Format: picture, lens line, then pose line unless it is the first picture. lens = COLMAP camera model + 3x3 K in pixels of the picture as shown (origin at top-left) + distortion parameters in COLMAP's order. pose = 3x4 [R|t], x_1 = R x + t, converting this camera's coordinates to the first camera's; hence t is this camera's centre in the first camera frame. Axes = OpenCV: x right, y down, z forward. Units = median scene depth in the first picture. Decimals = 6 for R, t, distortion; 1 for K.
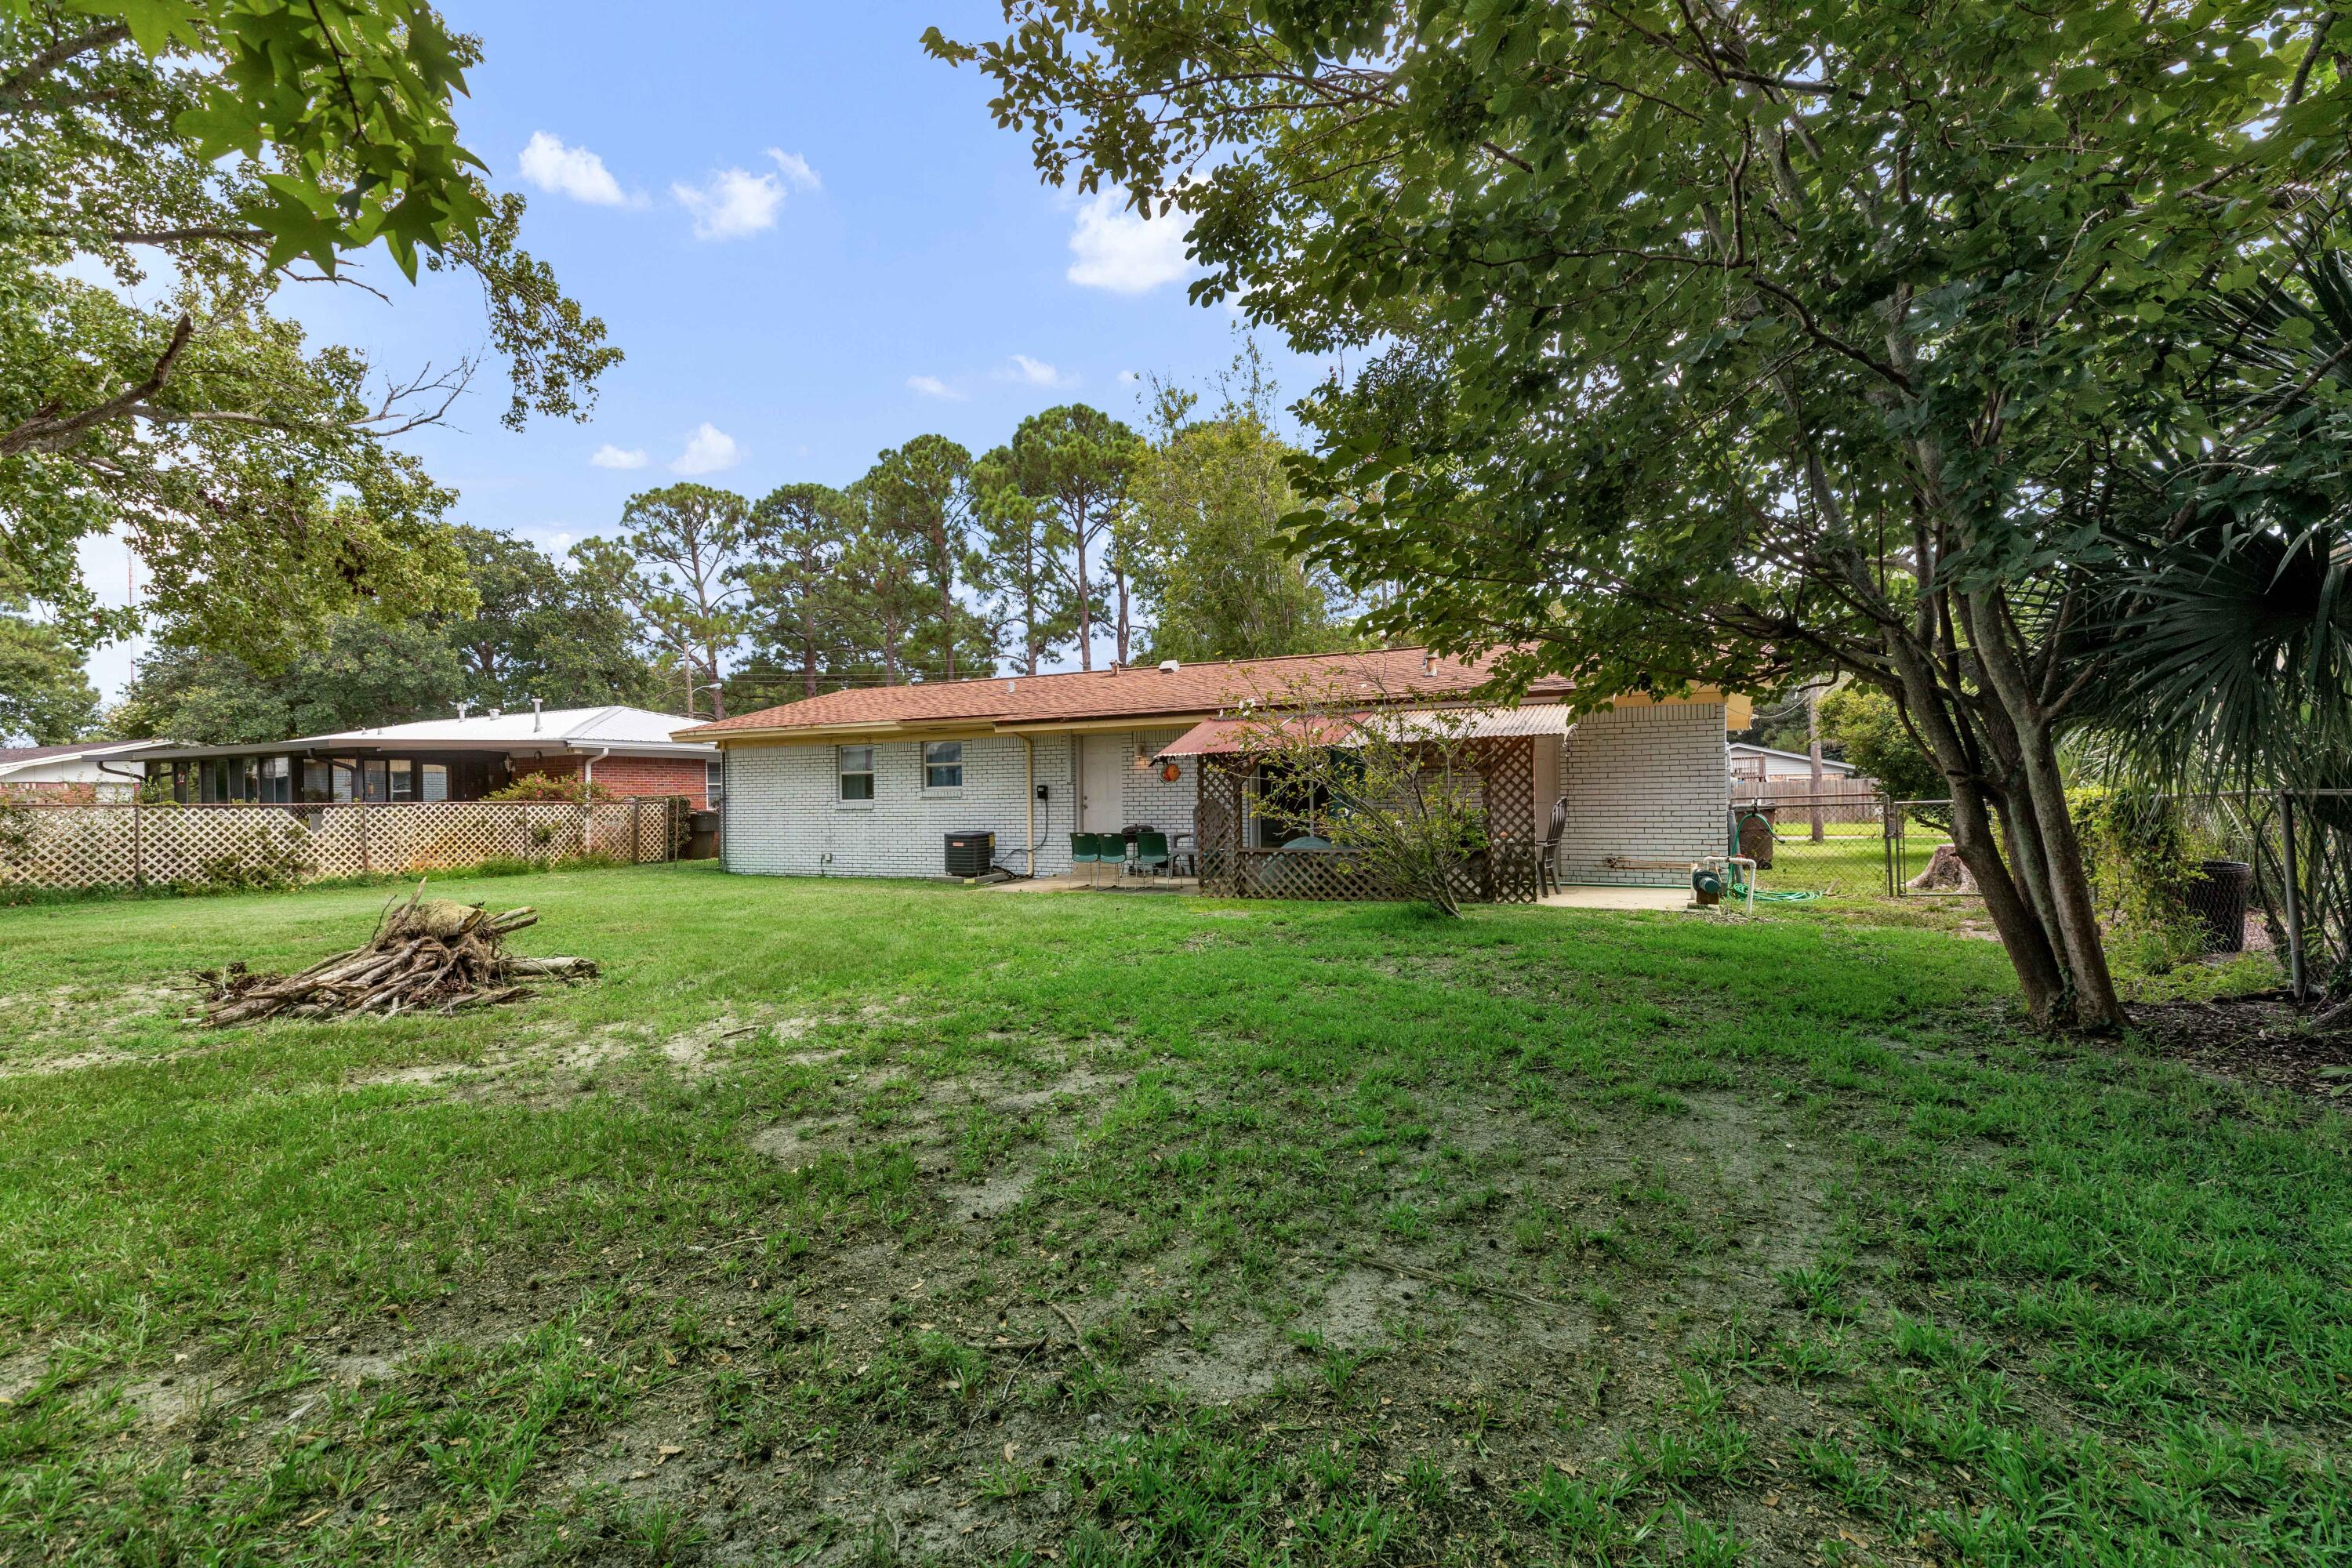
lens RADIAL K [[1056.5, 0, 1175.7], [0, 1056.5, 791.8], [0, 0, 1]] dist [0.003103, 0.001253]
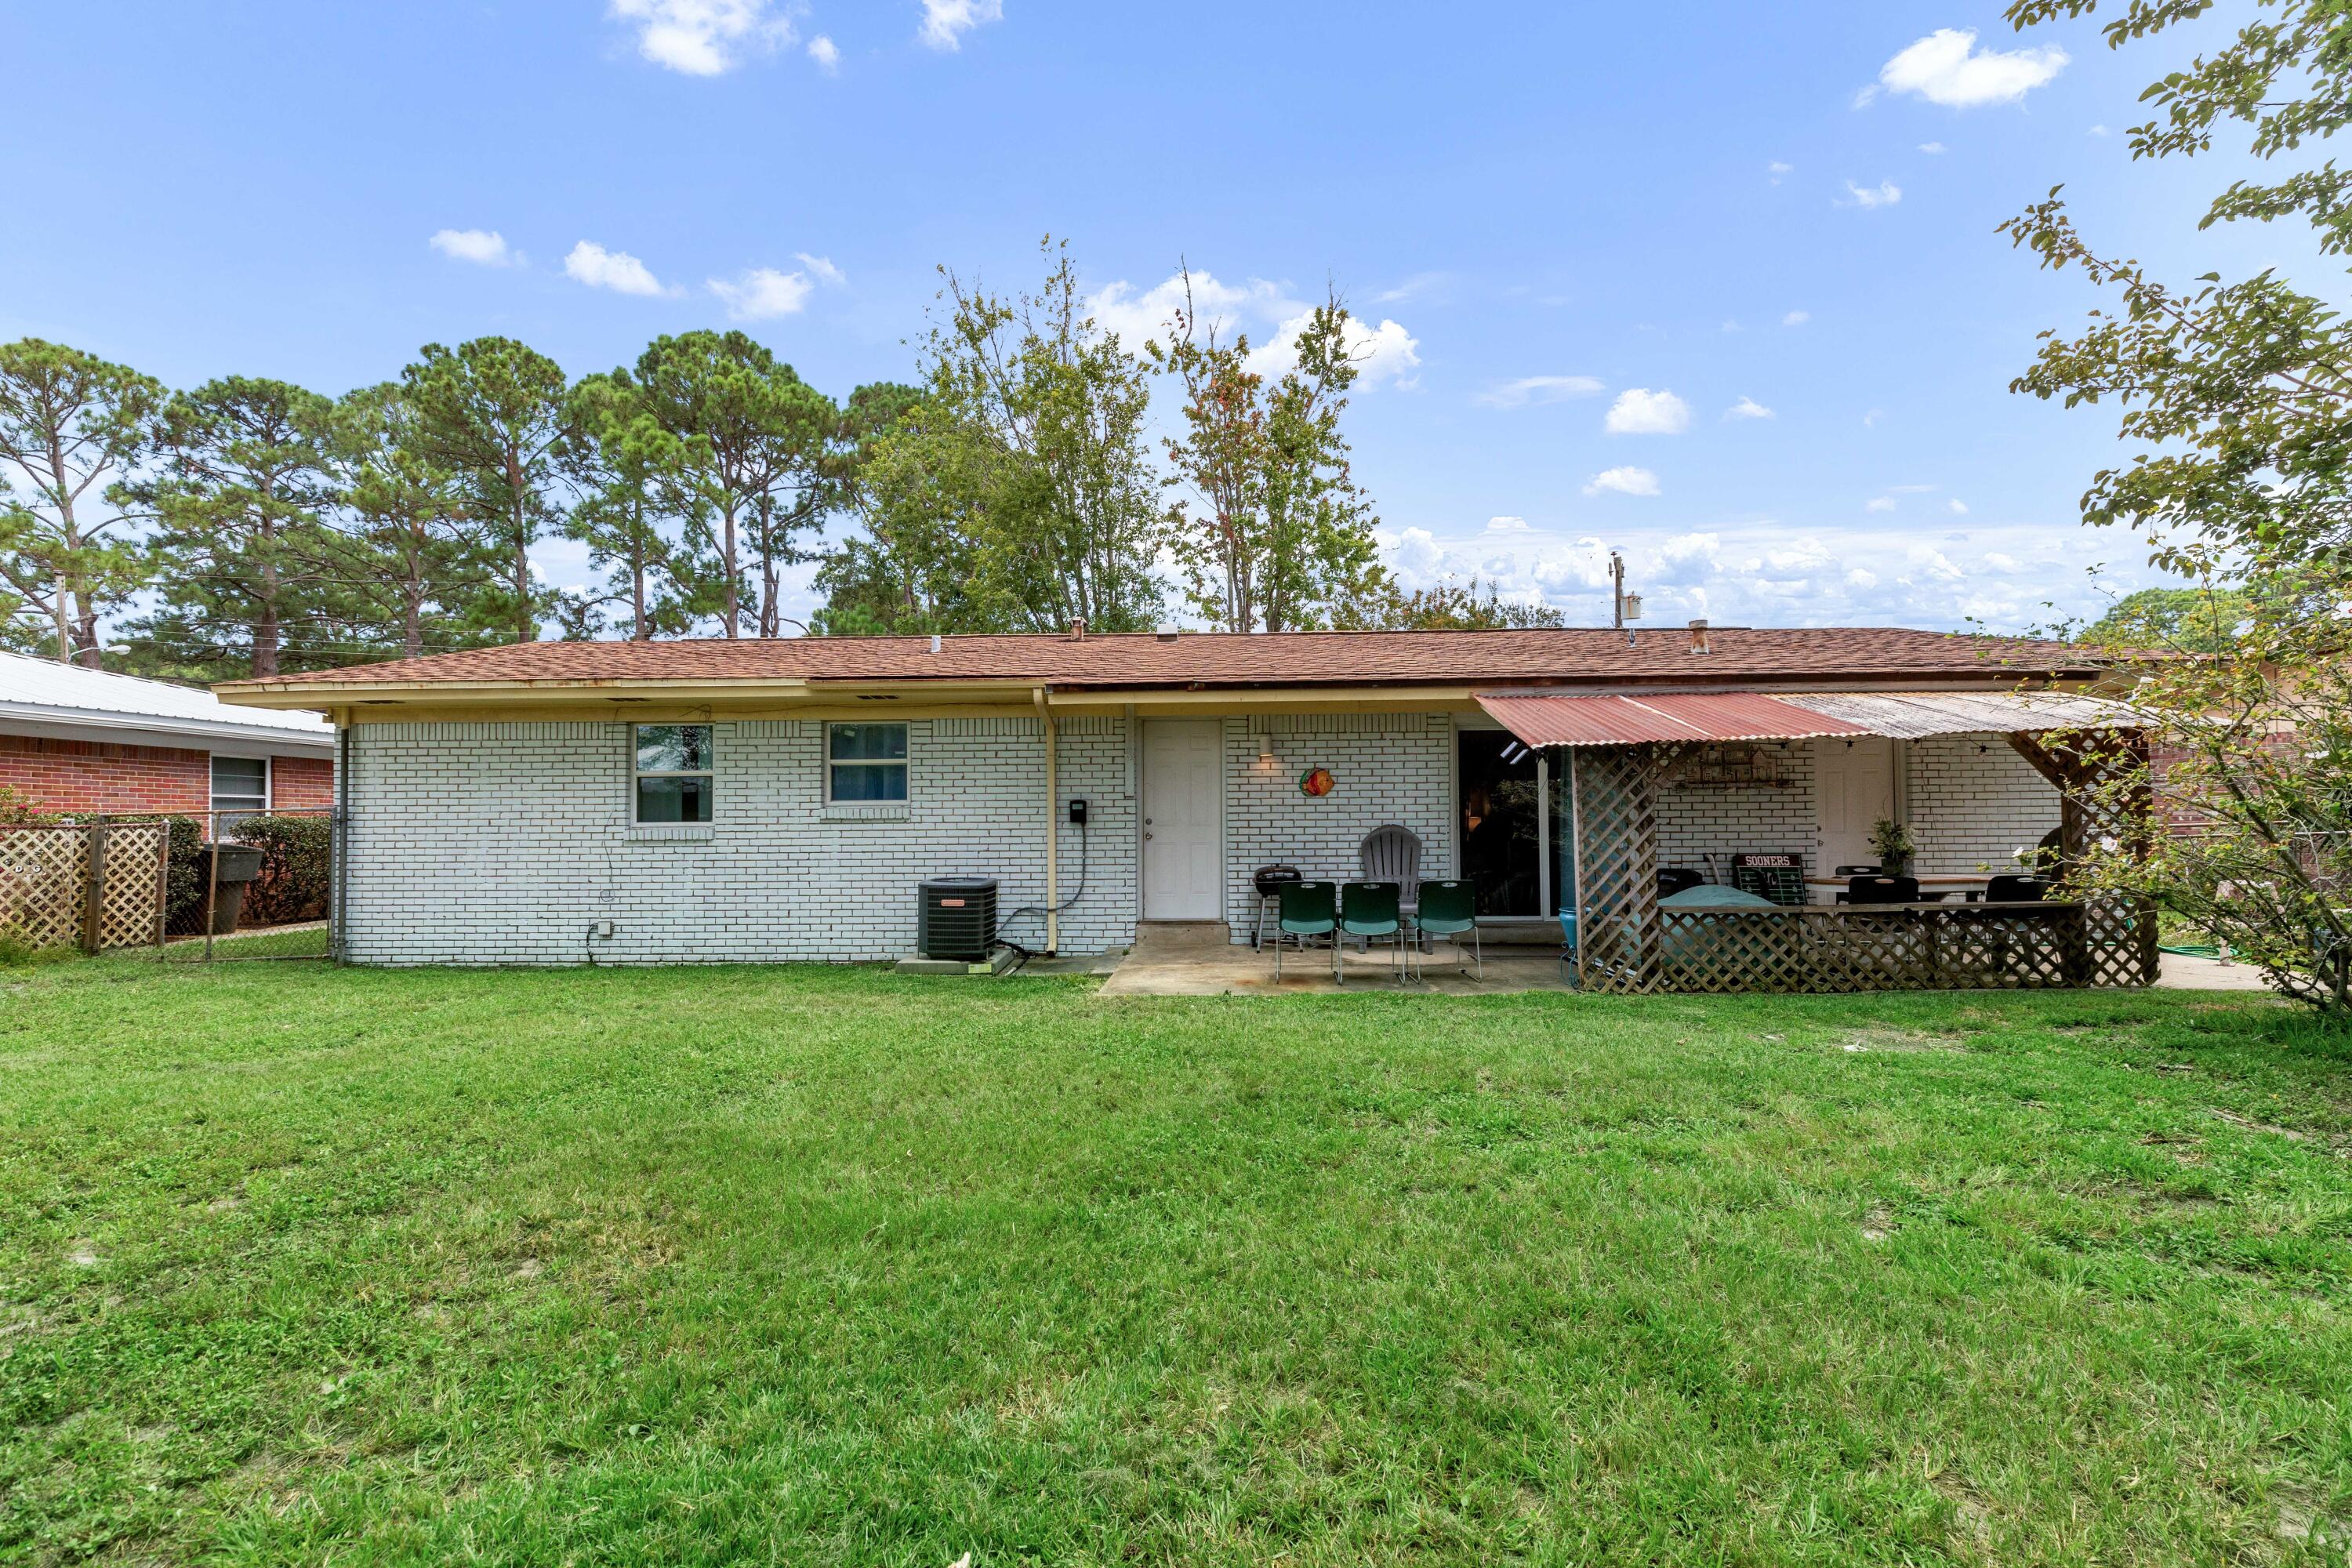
lens RADIAL K [[1056.5, 0, 1176.8], [0, 1056.5, 788.6], [0, 0, 1]] dist [0.003103, 0.001253]
pose [[0.910480, 0.020513, 0.413045, -0.094230], [-0.006153, 0.999330, -0.036067, 0.002594], [-0.413508, 0.030297, 0.909996, 0.125915]]
